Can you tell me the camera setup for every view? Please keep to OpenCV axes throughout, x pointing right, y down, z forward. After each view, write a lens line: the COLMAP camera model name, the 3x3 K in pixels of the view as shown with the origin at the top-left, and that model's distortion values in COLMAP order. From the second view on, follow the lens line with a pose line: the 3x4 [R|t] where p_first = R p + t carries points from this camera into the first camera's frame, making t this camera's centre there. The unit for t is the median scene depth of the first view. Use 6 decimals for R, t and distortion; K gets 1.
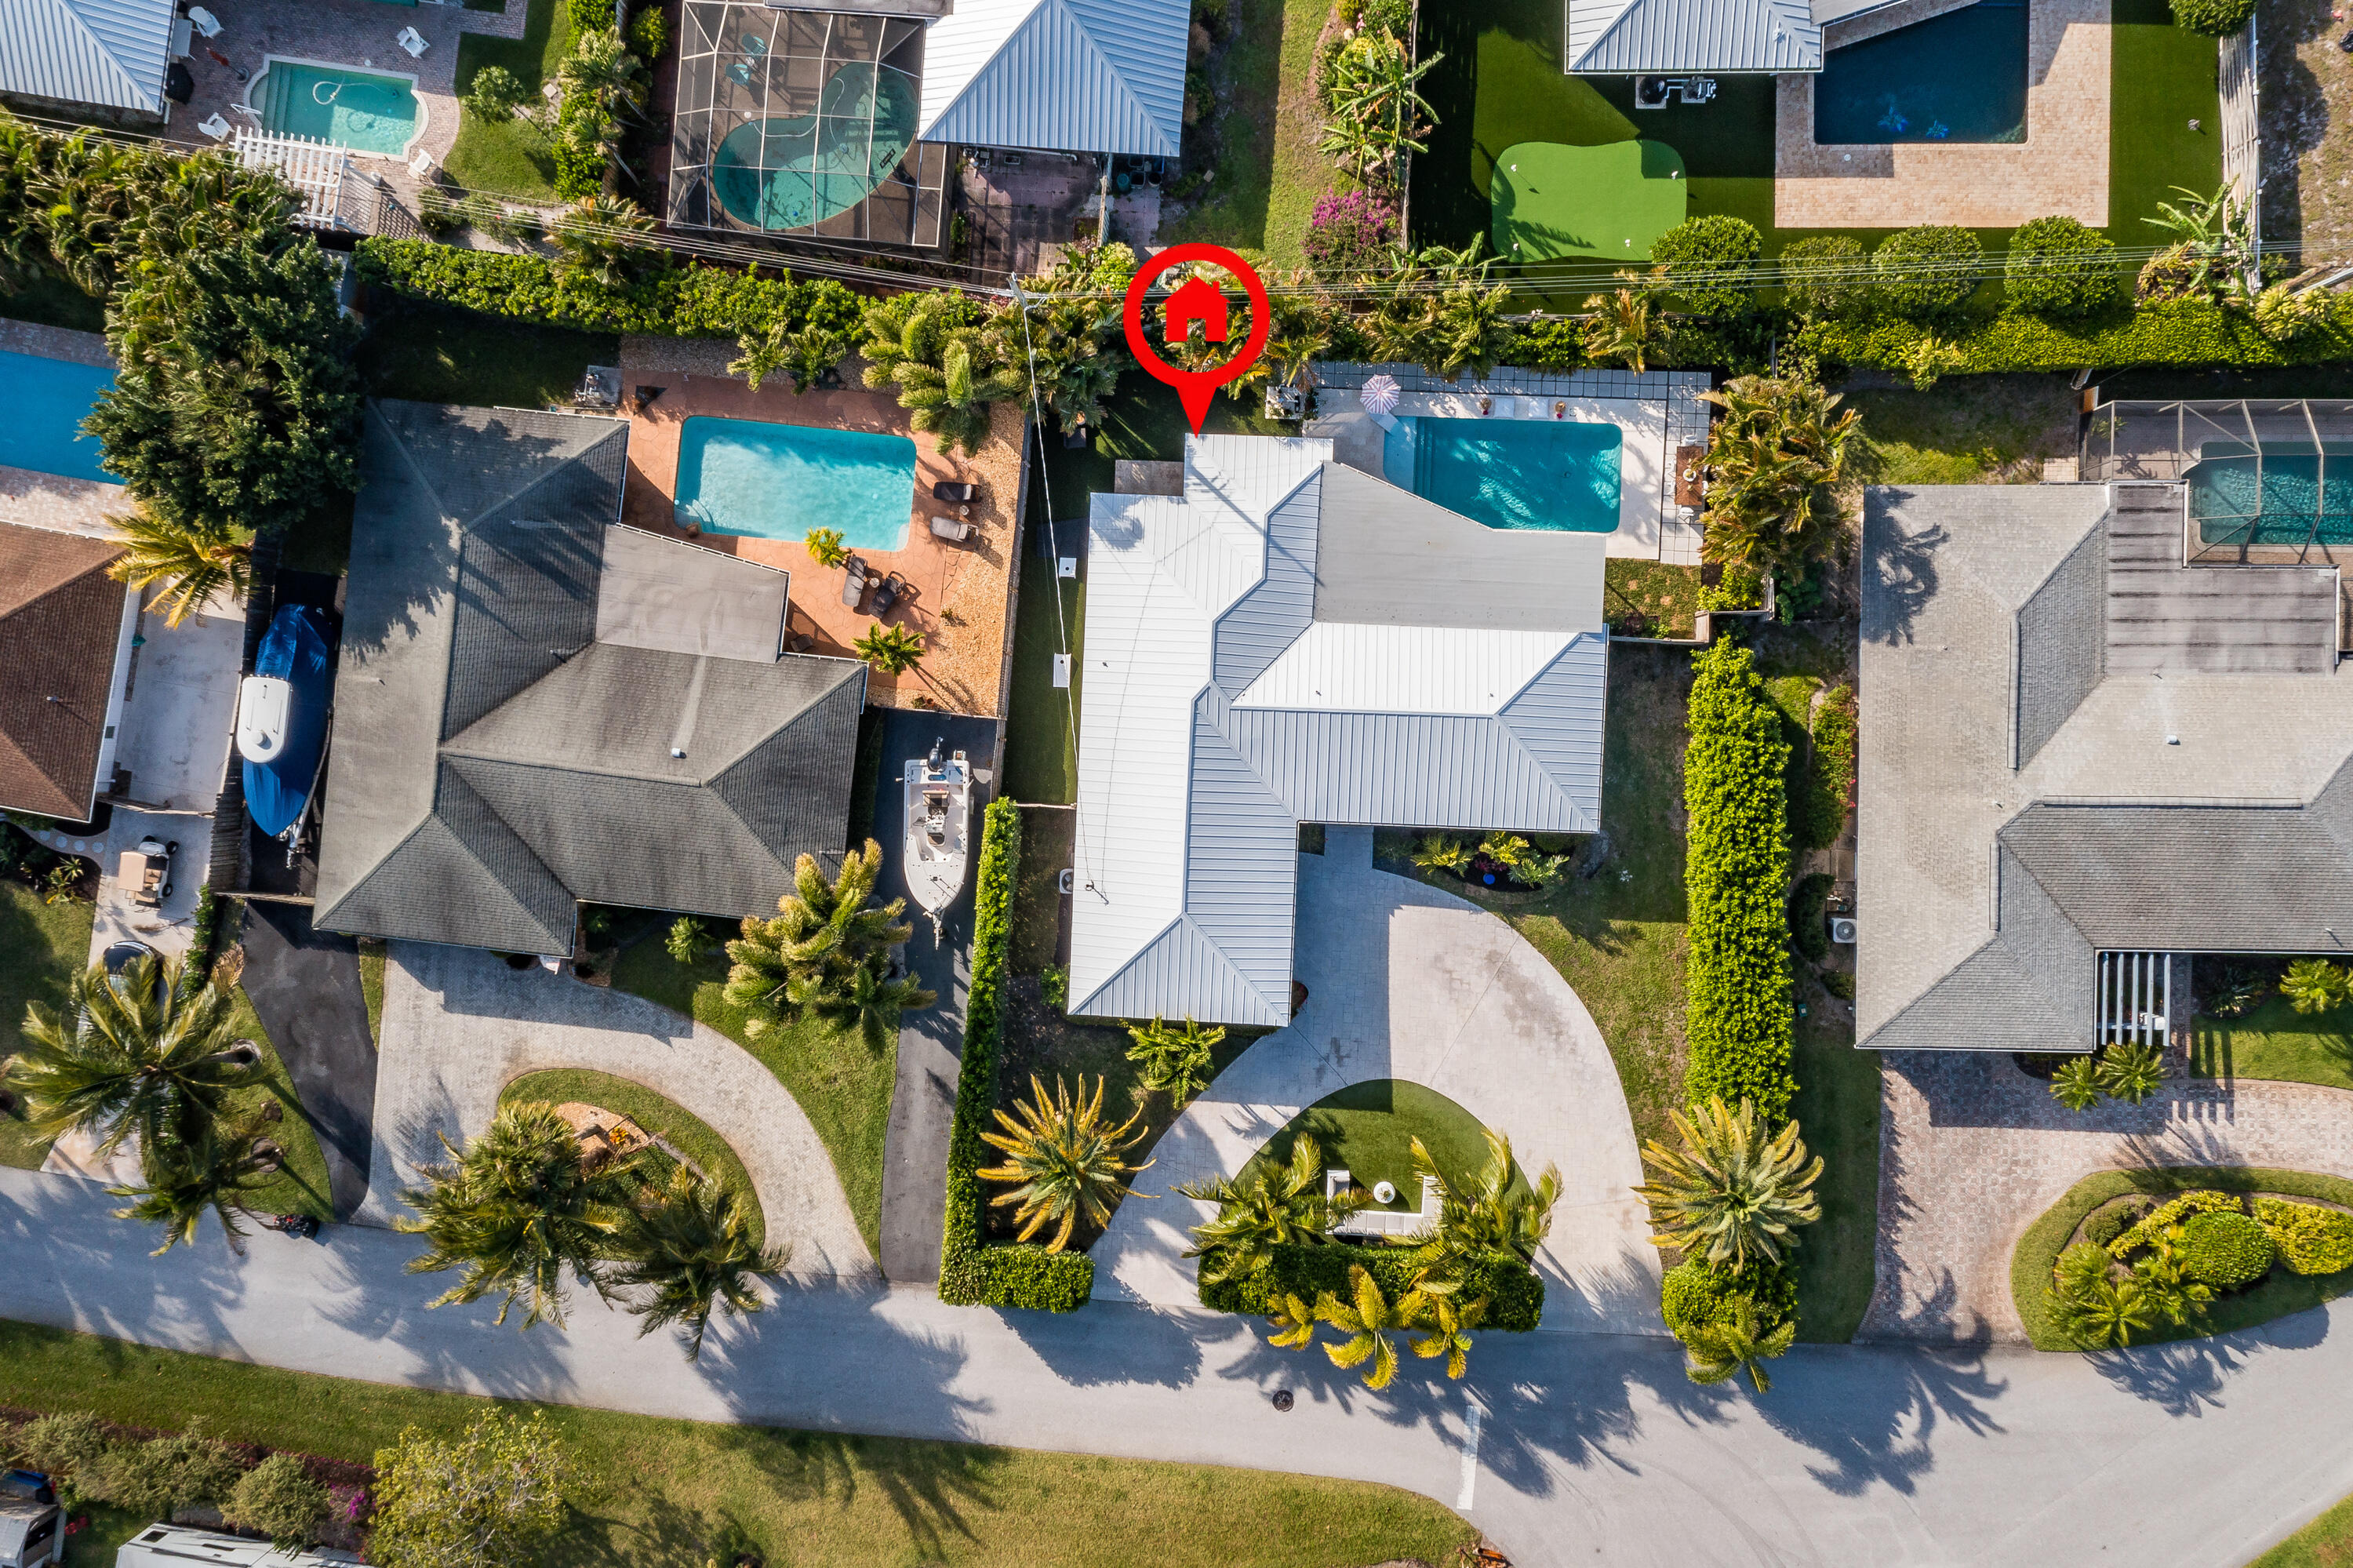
lens RADIAL K [[1952.7, 0, 1175.5], [0, 1952.7, 783.9], [0, 0, 1]] dist [-0.005573, 0.010866]
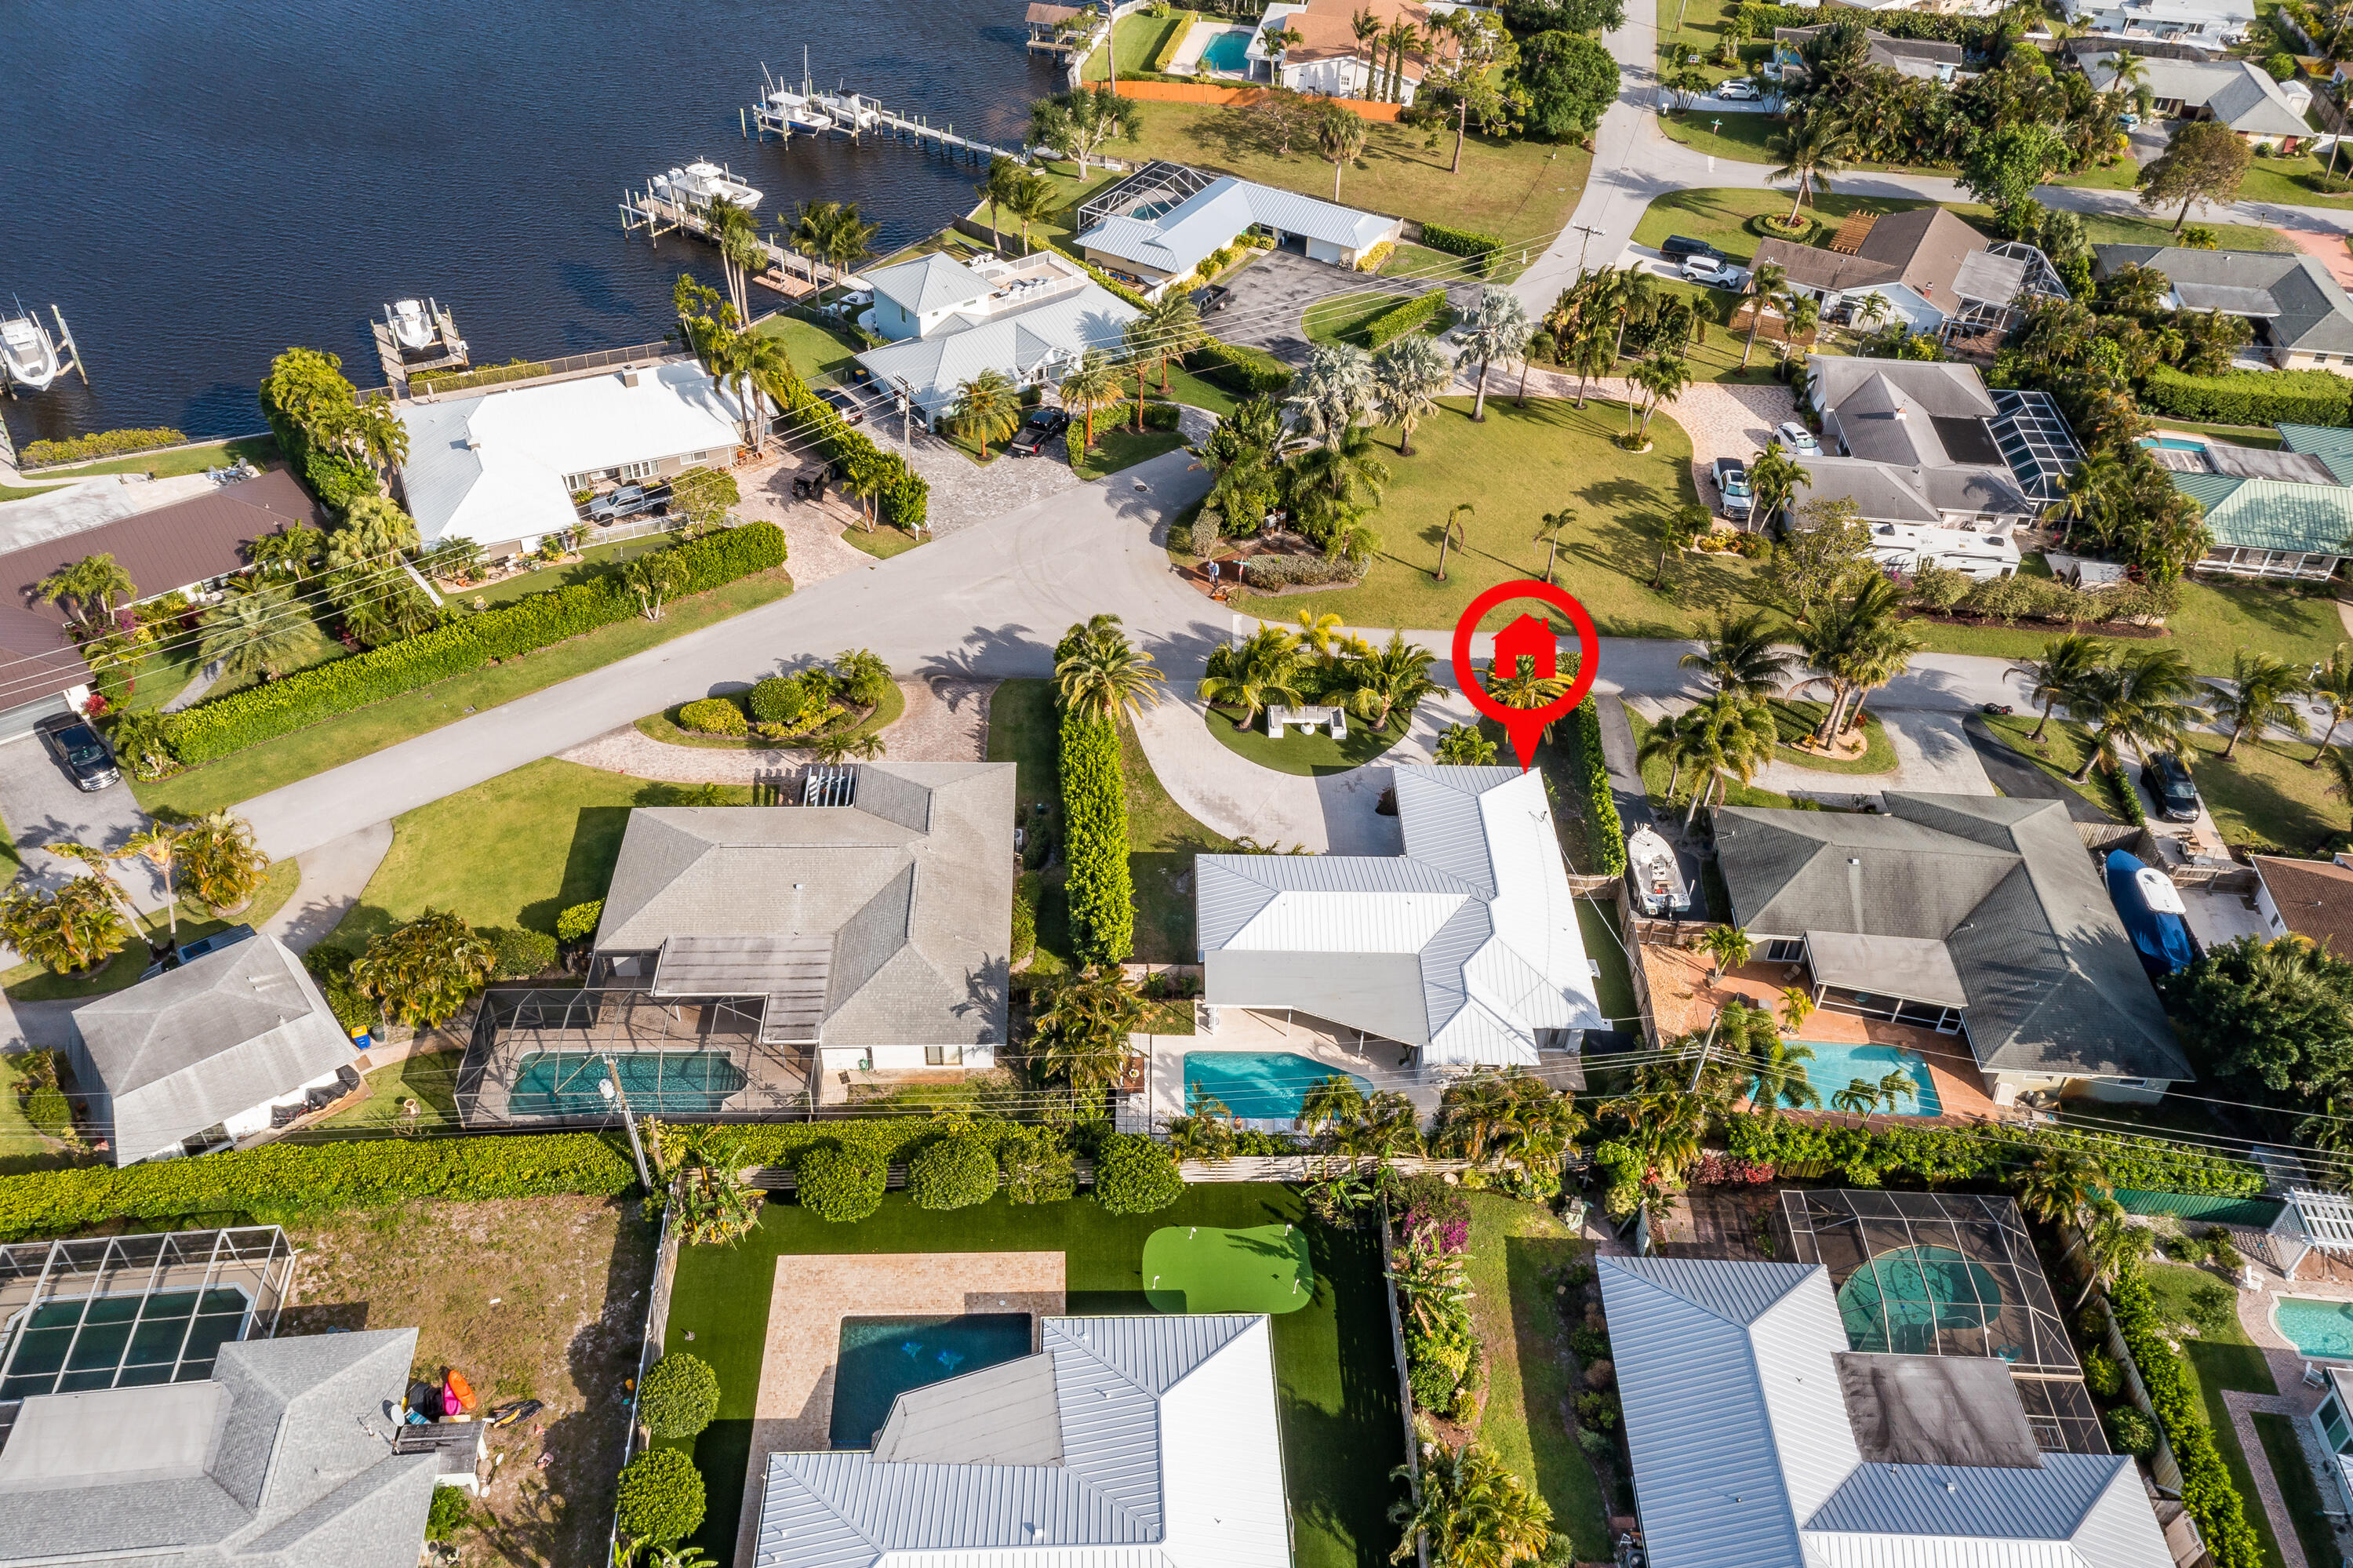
lens RADIAL K [[1952.7, 0, 1175.6], [0, 1952.7, 782.9], [0, 0, 1]] dist [-0.005573, 0.010866]
pose [[-0.998130, 0.042491, -0.043953, 0.284047], [-0.060920, -0.631356, 0.773097, -1.008529], [0.005100, 0.774328, 0.632763, 0.062200]]
